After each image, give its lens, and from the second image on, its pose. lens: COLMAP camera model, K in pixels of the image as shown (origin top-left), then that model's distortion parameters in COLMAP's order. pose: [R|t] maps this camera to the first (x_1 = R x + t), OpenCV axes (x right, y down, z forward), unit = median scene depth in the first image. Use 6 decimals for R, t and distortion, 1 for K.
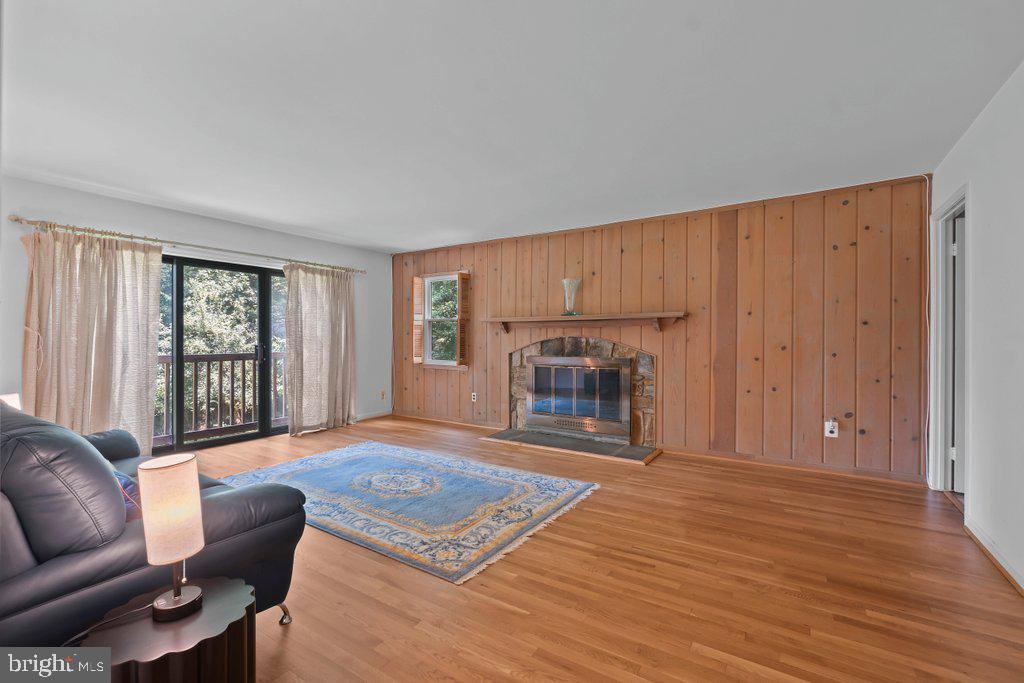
lens RADIAL K [[445.0, 0, 504.8], [0, 445.0, 339.1], [0, 0, 1]] dist [-0.003596, -0.000200]
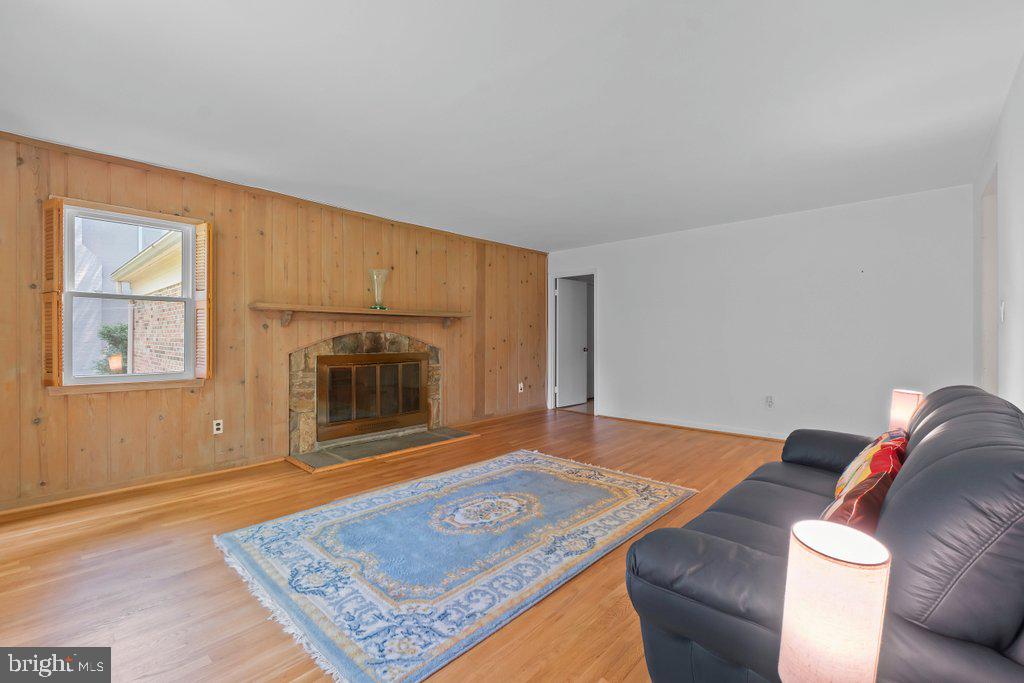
lens RADIAL K [[445.0, 0, 504.8], [0, 445.0, 339.1], [0, 0, 1]] dist [-0.003596, -0.000200]
pose [[0.167260, -0.008465, 0.985876, -0.926037], [-0.000797, 0.999962, 0.008721, 0.001372], [-0.985913, -0.002244, 0.167247, 0.745042]]
